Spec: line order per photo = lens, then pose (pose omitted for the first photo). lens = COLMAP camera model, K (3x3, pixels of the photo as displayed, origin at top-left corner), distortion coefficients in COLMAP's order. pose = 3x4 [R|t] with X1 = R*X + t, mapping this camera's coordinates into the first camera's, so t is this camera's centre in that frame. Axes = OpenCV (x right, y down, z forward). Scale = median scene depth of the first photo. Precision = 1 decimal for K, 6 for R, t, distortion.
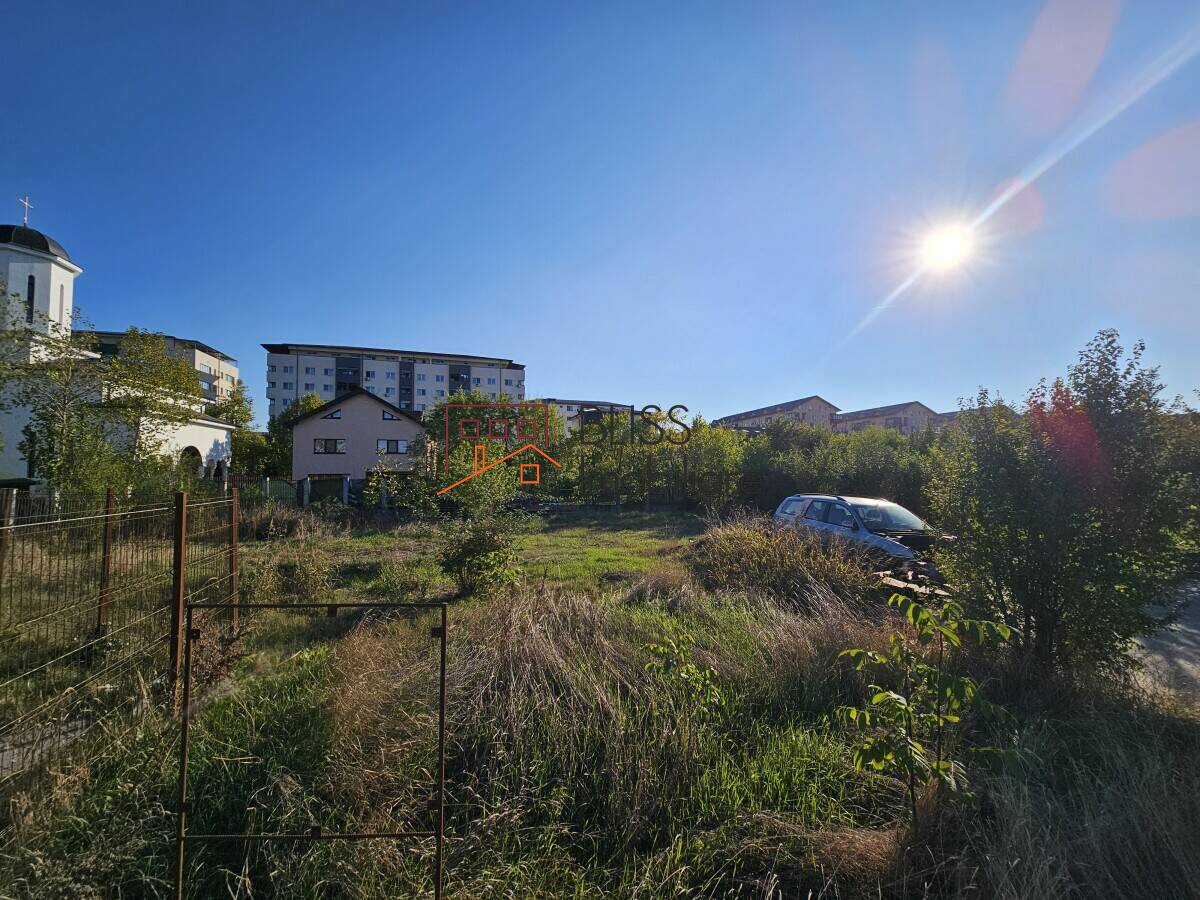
lens RADIAL K [[485.5, 0, 604.8], [0, 485.5, 455.6], [0, 0, 1]] dist [-0.004790, 0.001006]
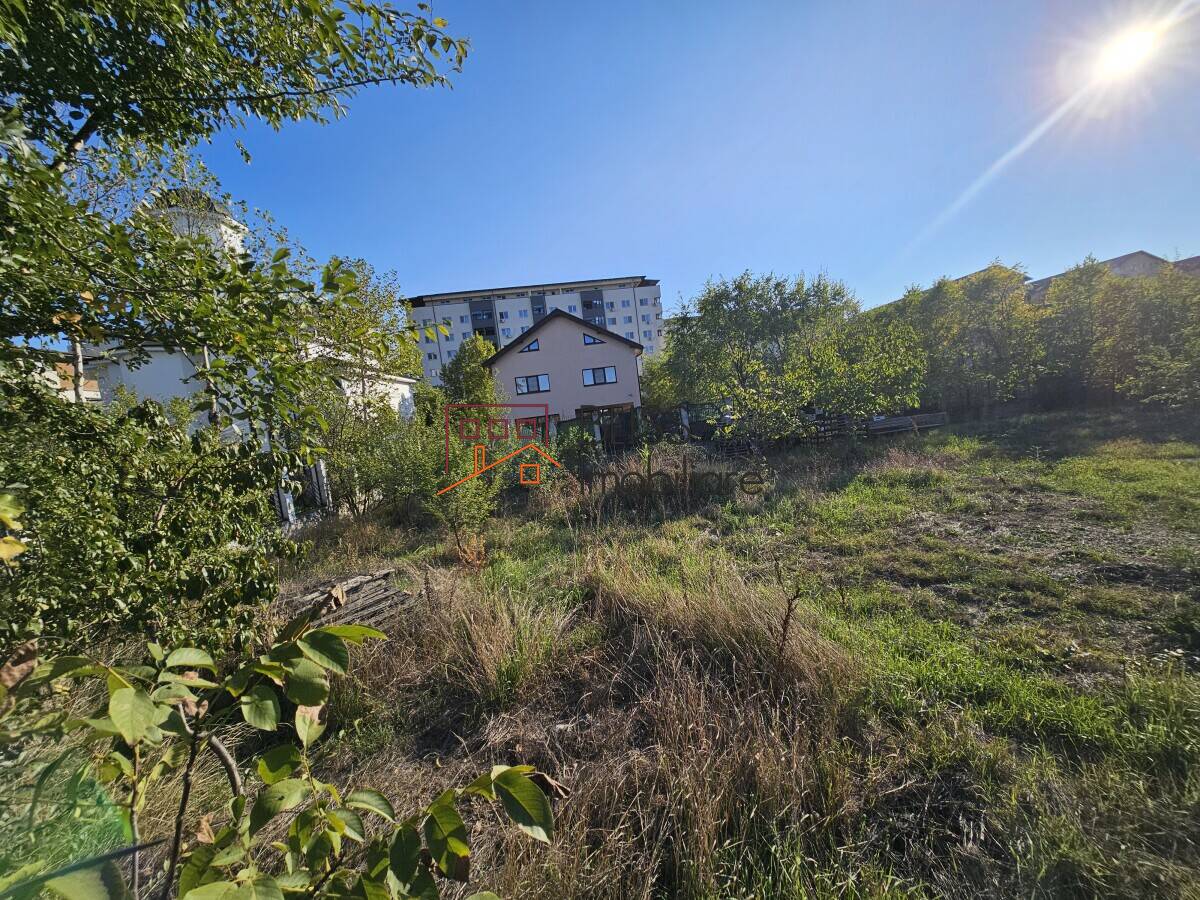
lens RADIAL K [[485.5, 0, 599.6], [0, 485.5, 458.8], [0, 0, 1]] dist [-0.004790, 0.001006]
pose [[0.972184, -0.094396, -0.214353, -0.131568], [0.124880, 0.983160, 0.133425, 0.005002], [0.198148, -0.156482, 0.967600, 0.081765]]
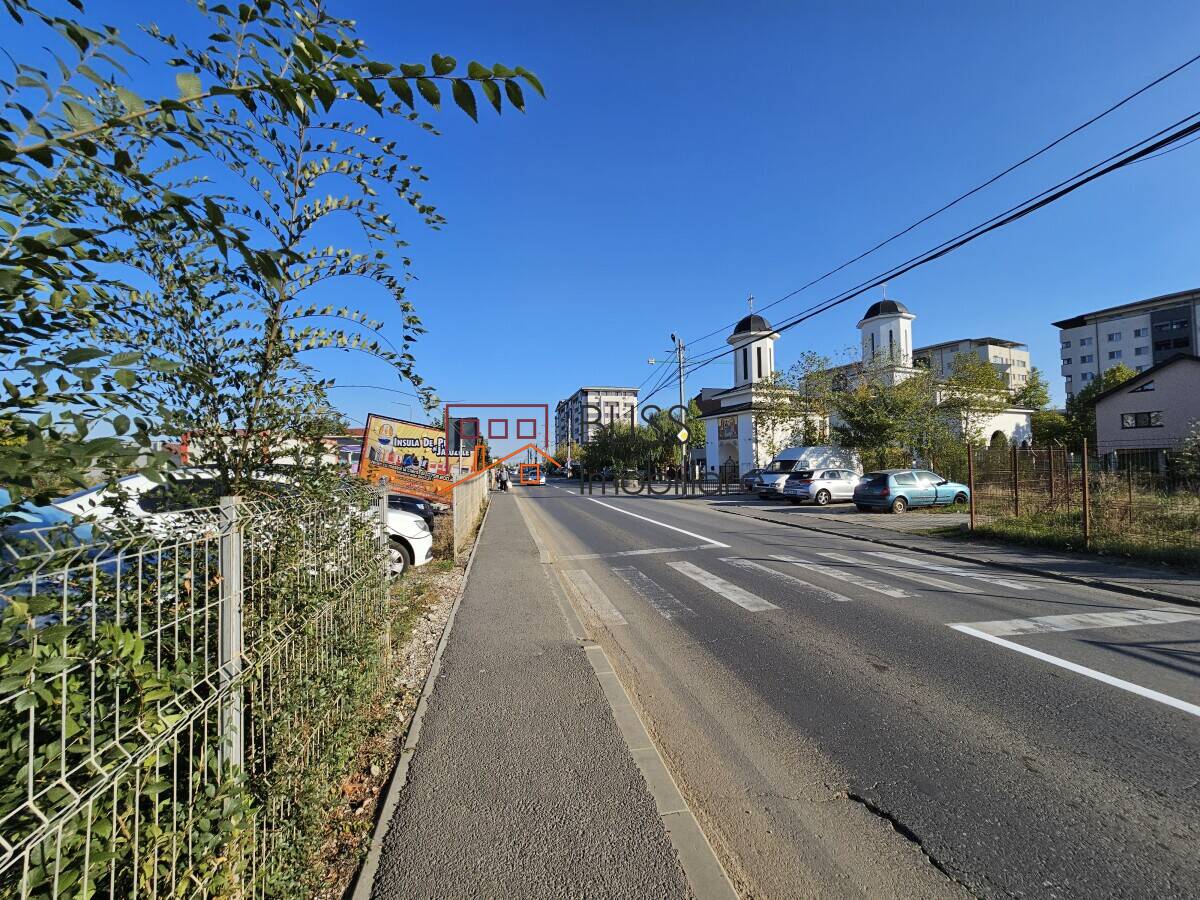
lens RADIAL K [[485.5, 0, 600.0], [0, 485.5, 458.3], [0, 0, 1]] dist [-0.004790, 0.001006]
pose [[0.195763, -0.018712, -0.980473, 0.080146], [0.058026, 0.998287, -0.007467, 0.000966], [0.978933, -0.055431, 0.196514, -0.122783]]
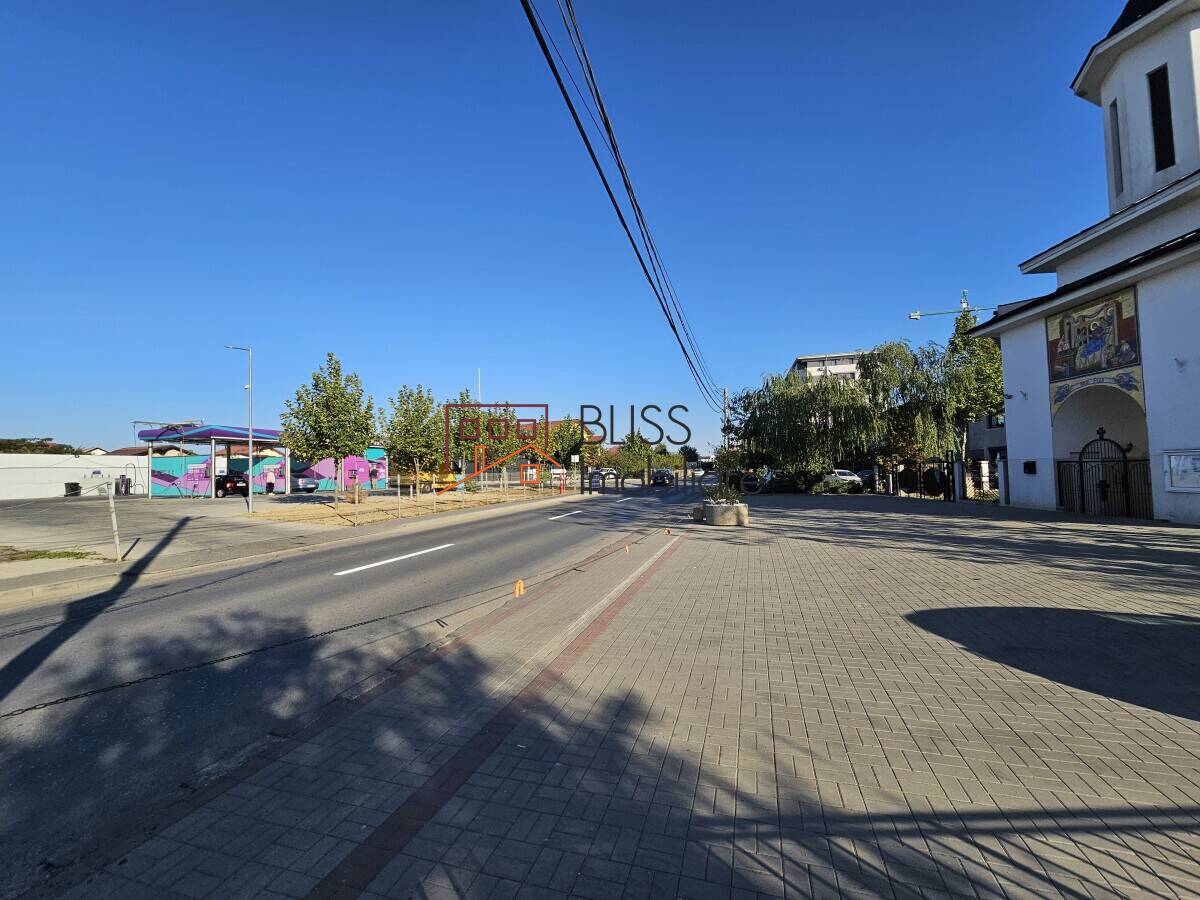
lens RADIAL K [[485.5, 0, 607.8], [0, 485.5, 452.6], [0, 0, 1]] dist [-0.004790, 0.001006]
pose [[-0.285929, -0.025585, -0.957909, -0.213969], [0.066250, 0.996724, -0.046397, 0.007535], [0.955958, -0.076728, -0.283297, 0.009708]]
